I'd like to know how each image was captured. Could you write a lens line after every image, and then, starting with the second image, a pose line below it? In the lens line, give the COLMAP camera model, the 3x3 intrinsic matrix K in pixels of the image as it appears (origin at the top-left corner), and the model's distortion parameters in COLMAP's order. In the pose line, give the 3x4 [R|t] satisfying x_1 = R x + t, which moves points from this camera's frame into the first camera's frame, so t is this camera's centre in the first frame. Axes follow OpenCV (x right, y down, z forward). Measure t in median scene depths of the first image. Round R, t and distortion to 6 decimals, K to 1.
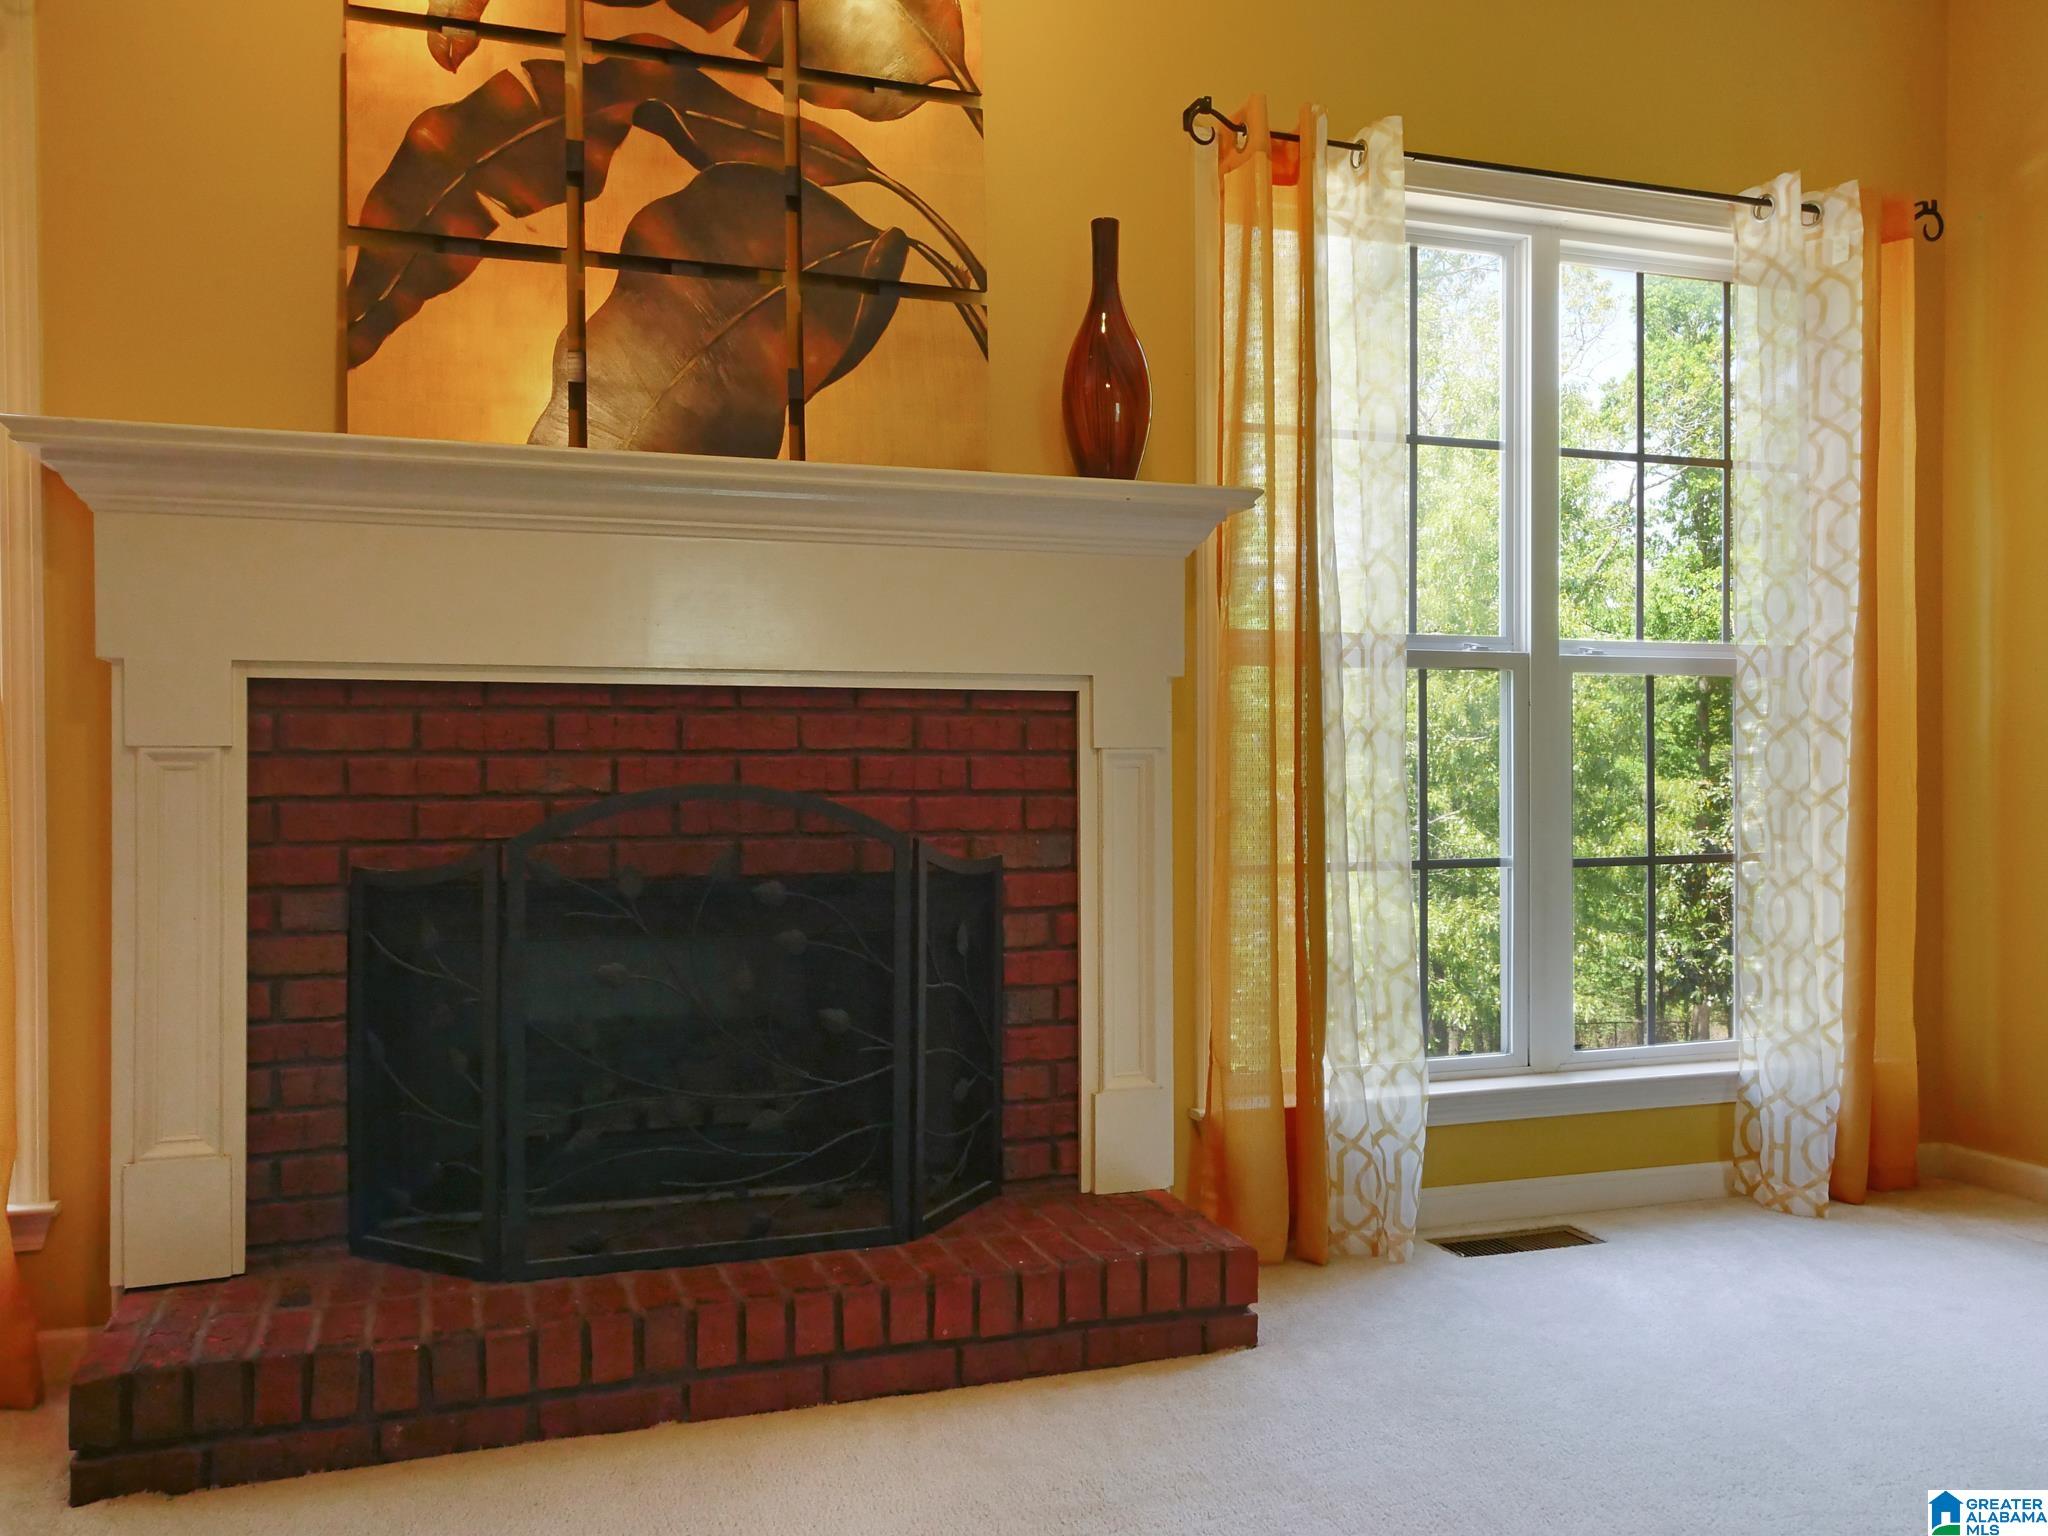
lens RADIAL K [[1665.0, 0, 1030.0], [0, 1665.0, 788.1], [0, 0, 1]] dist [0.010090, 0.007205]
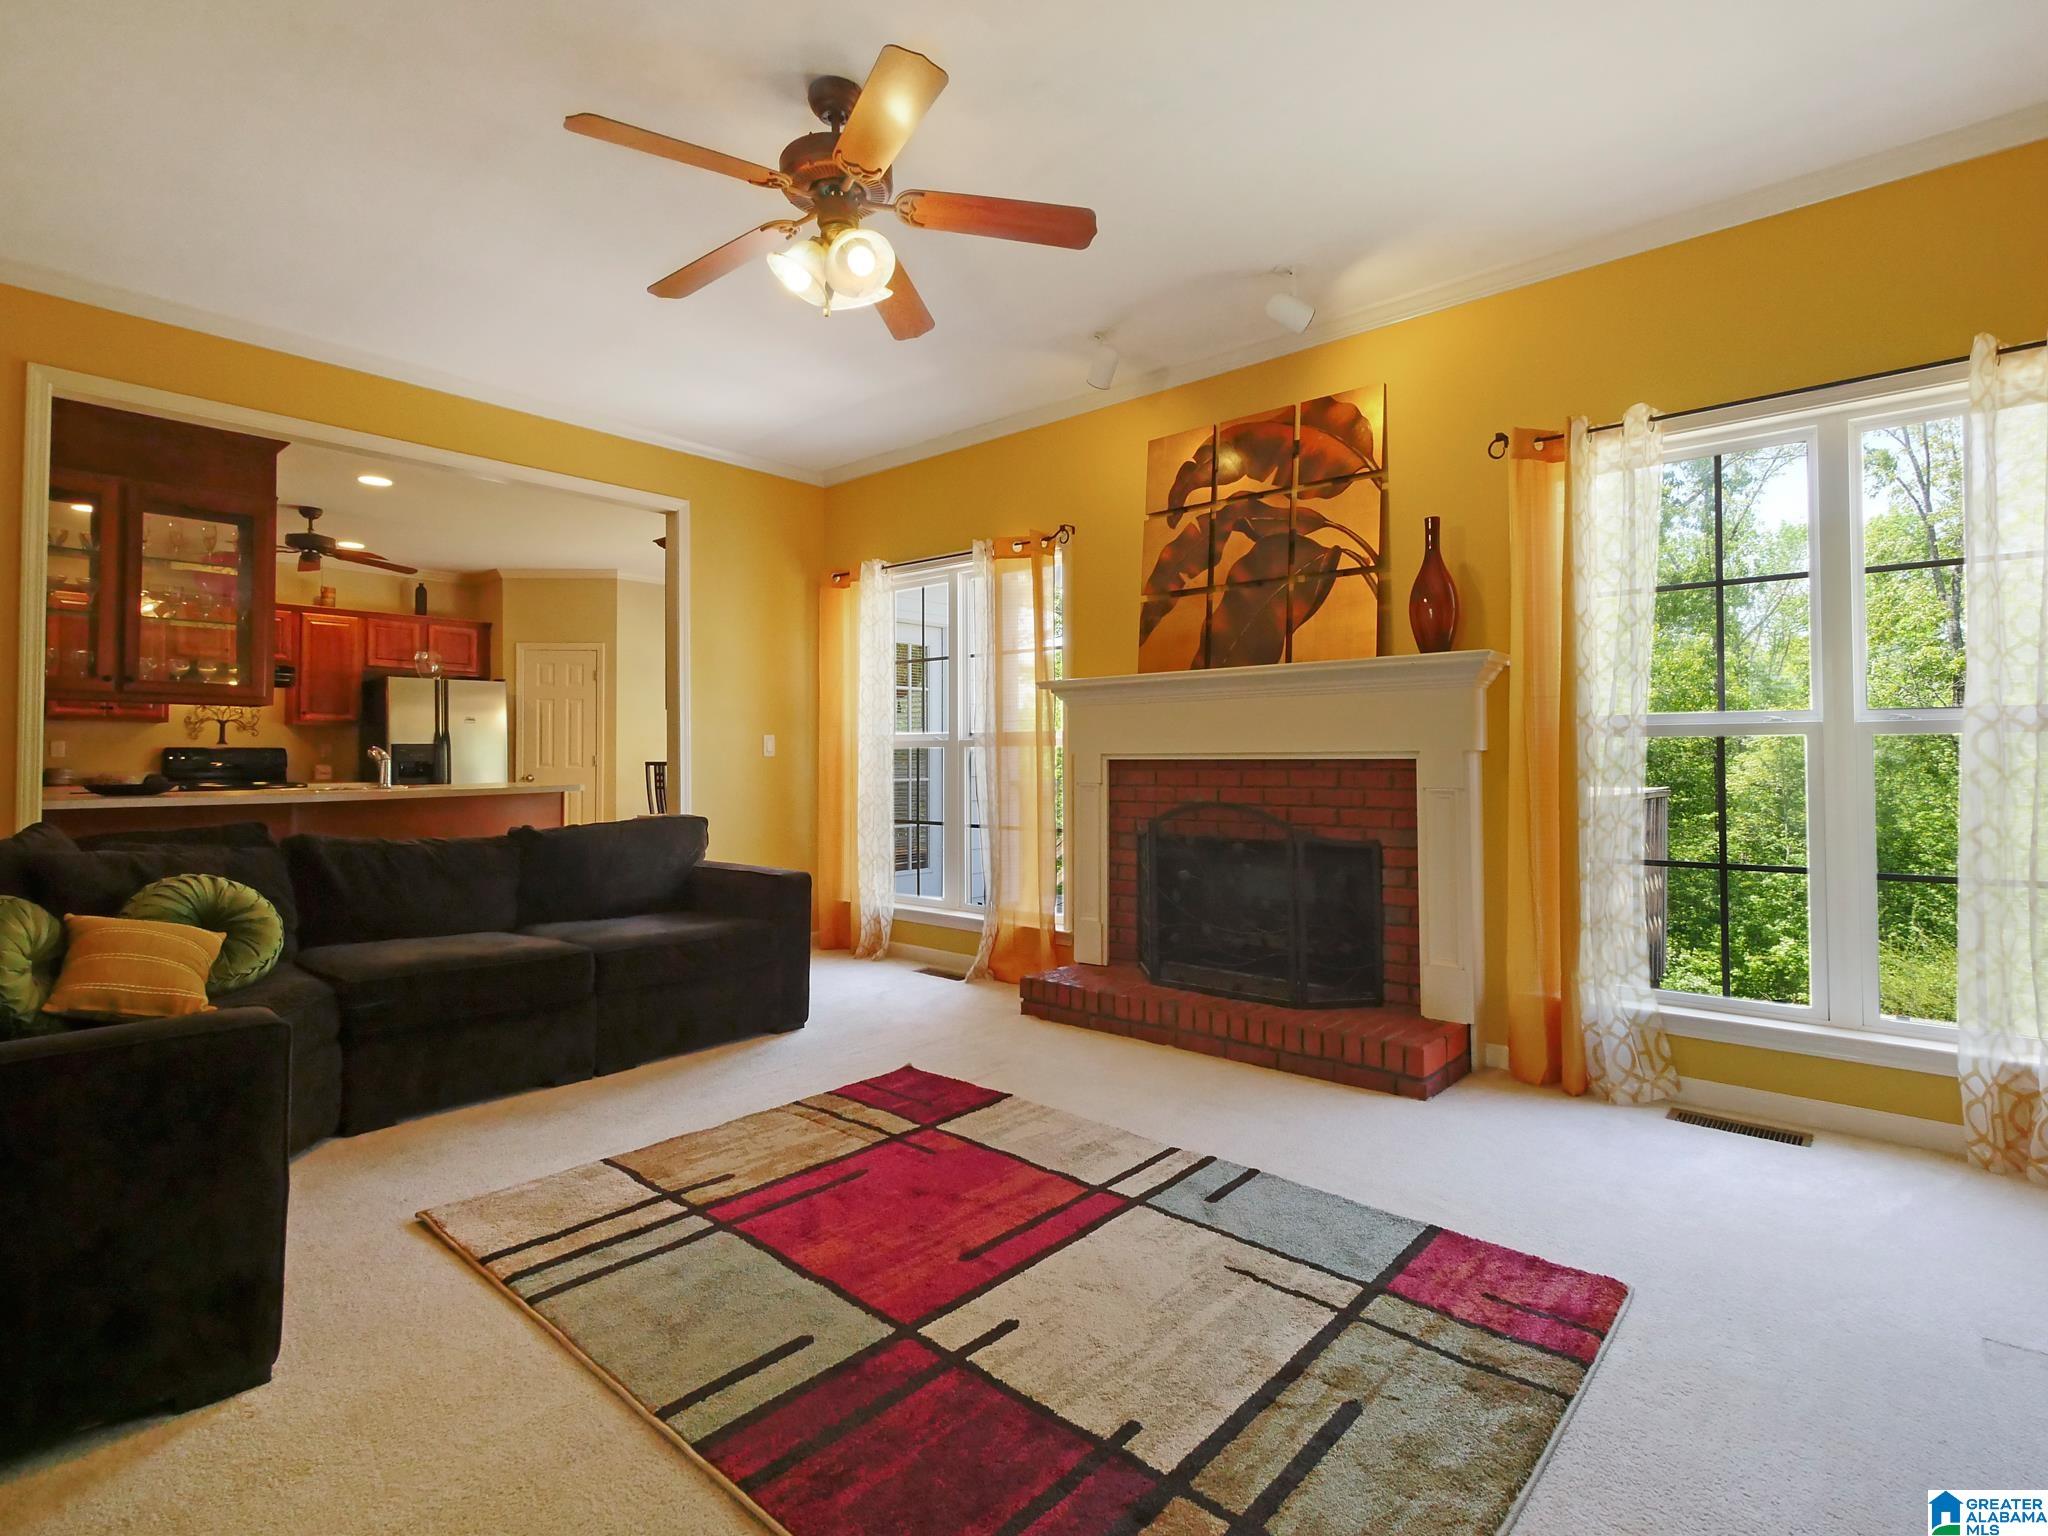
lens RADIAL K [[1014.2, 0, 1026.9], [0, 1014.2, 743.8], [0, 0, 1]] dist [0.000326, 0.000033]
pose [[0.496890, -0.011881, -0.867732, 0.870058], [-0.006428, 0.999828, -0.017370, -0.054061], [0.867790, 0.014209, 0.496728, 0.002706]]
